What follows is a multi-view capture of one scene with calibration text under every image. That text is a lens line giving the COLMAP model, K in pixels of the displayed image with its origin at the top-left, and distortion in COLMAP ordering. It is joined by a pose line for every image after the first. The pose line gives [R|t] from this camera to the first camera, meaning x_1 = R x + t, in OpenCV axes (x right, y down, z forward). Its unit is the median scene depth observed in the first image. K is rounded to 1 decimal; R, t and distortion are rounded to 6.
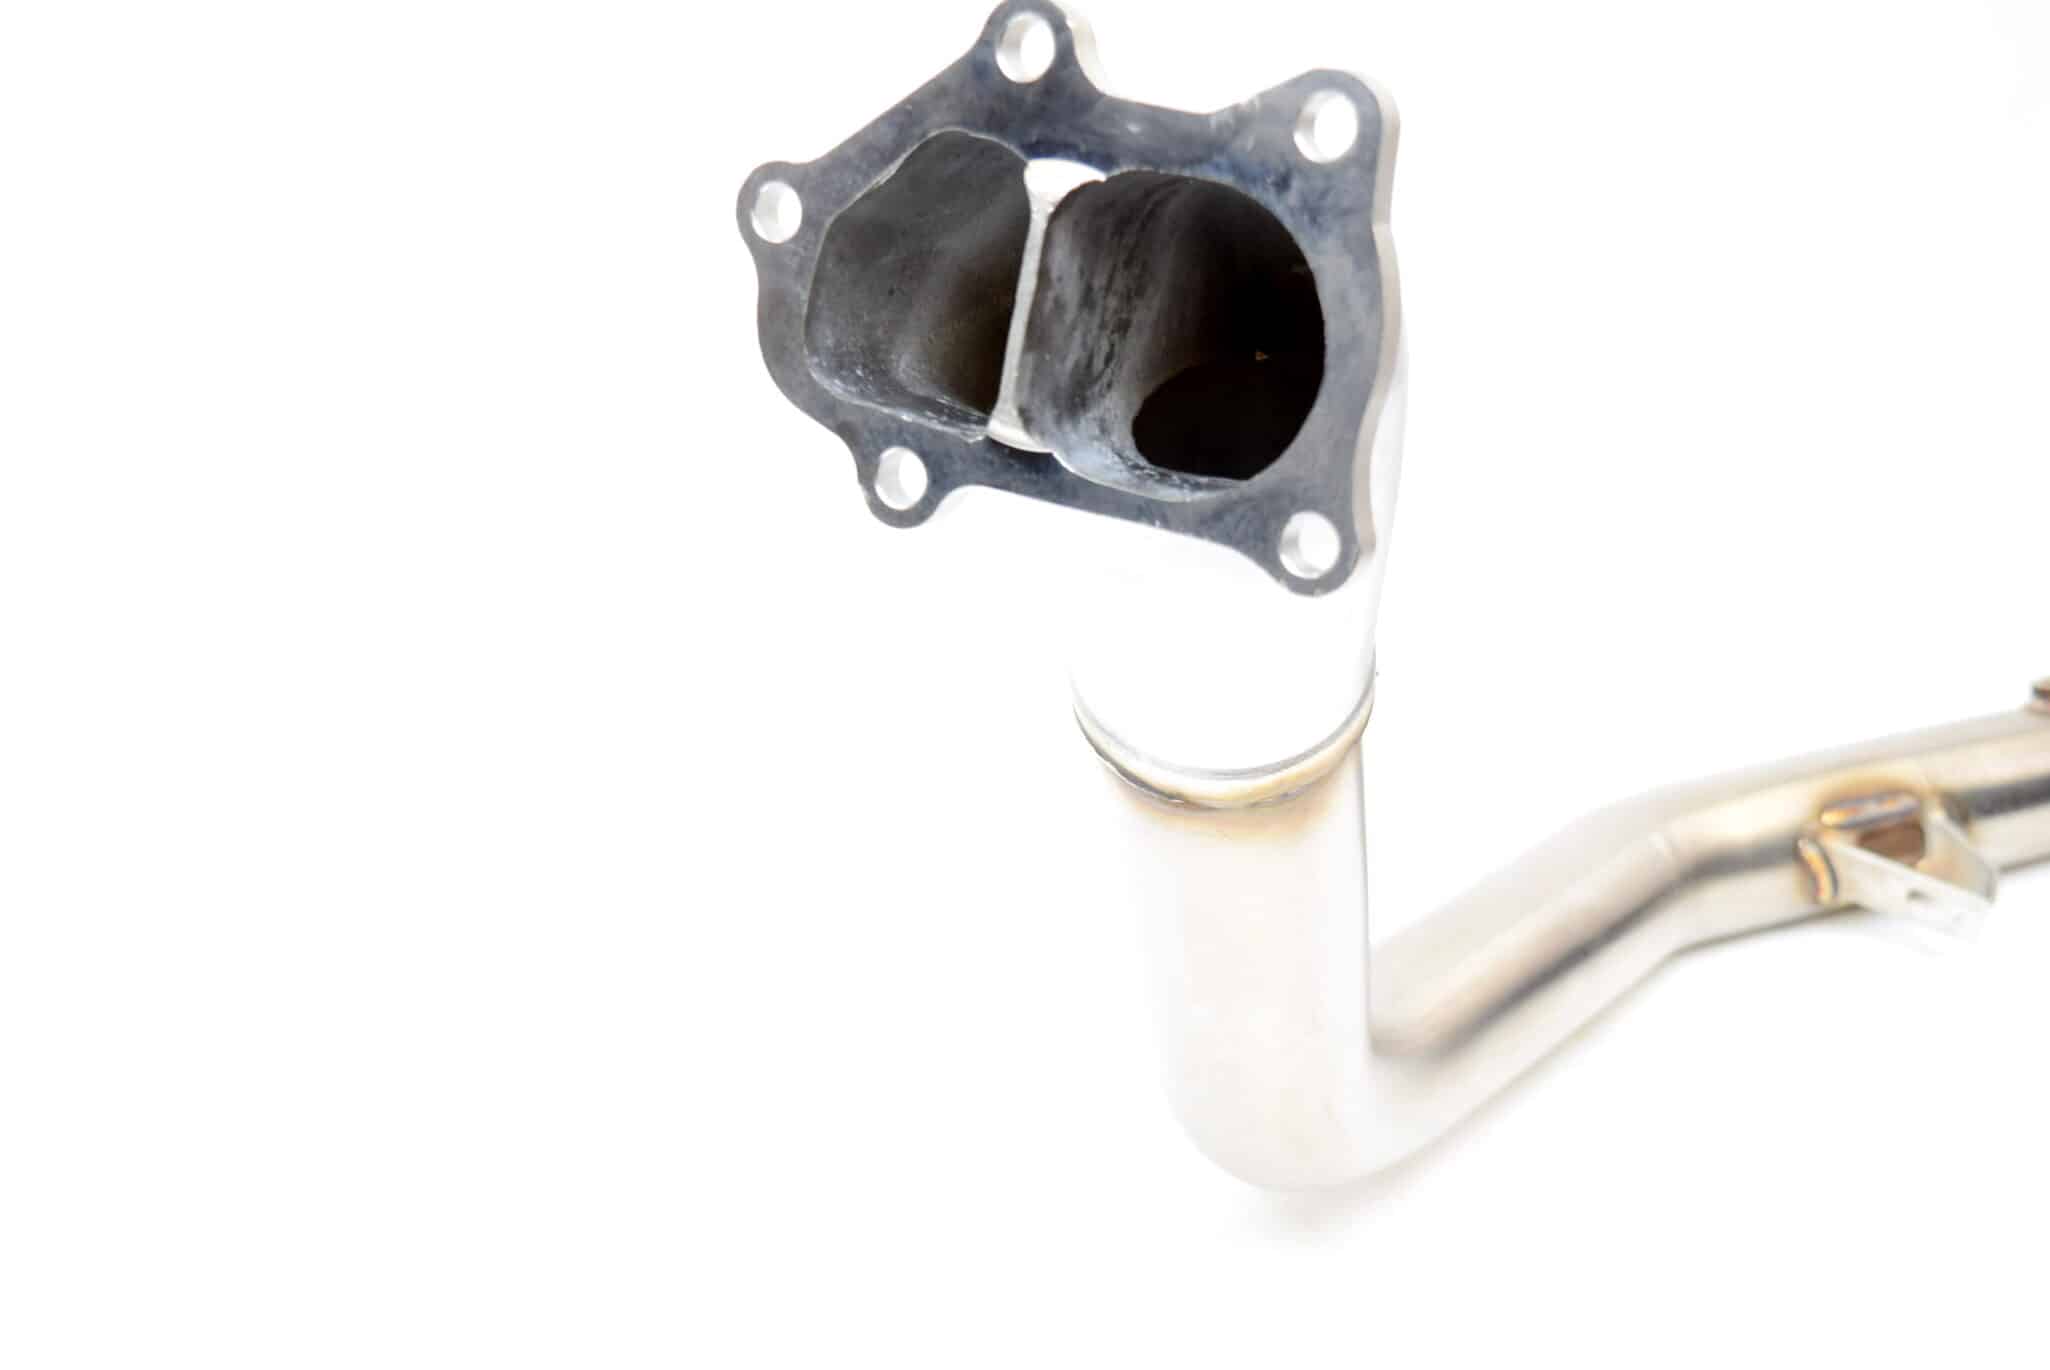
lens RADIAL K [[2321.7, 0, 1021.7], [0, 2321.7, 684.8], [0, 0, 1]] dist [-0.041399, 0.000000]
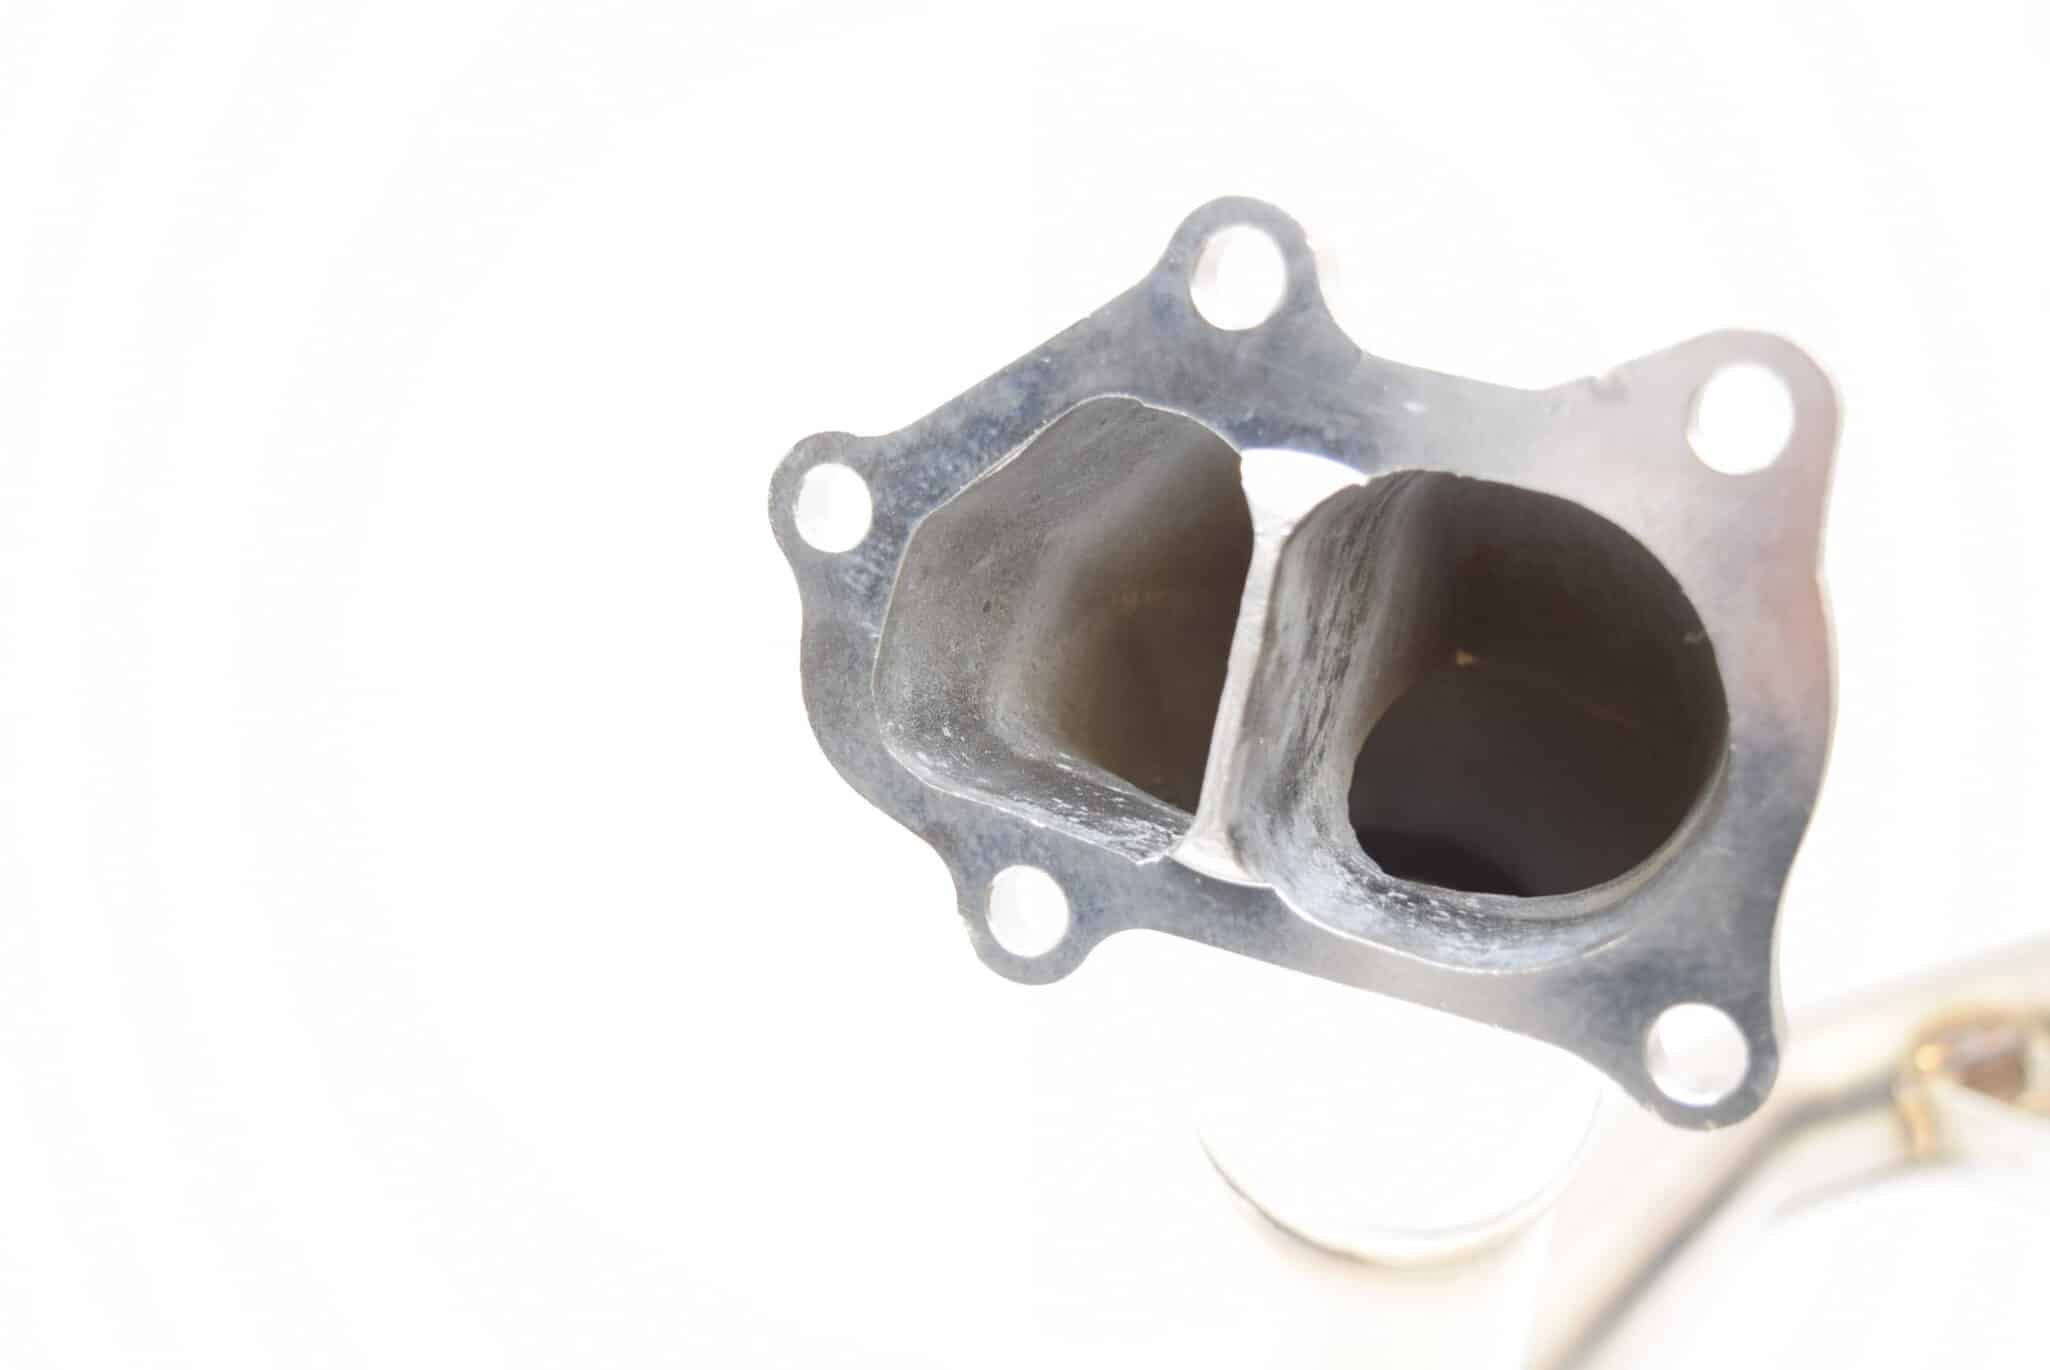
lens RADIAL K [[2321.7, 0, 1028.5], [0, 2321.7, 684.0], [0, 0, 1]] dist [-0.041399, 0.000000]
pose [[0.997898, -0.009792, 0.064058, -0.094185], [0.011664, 0.999514, -0.028909, -0.135536], [-0.063743, 0.029595, 0.997527, 0.339097]]
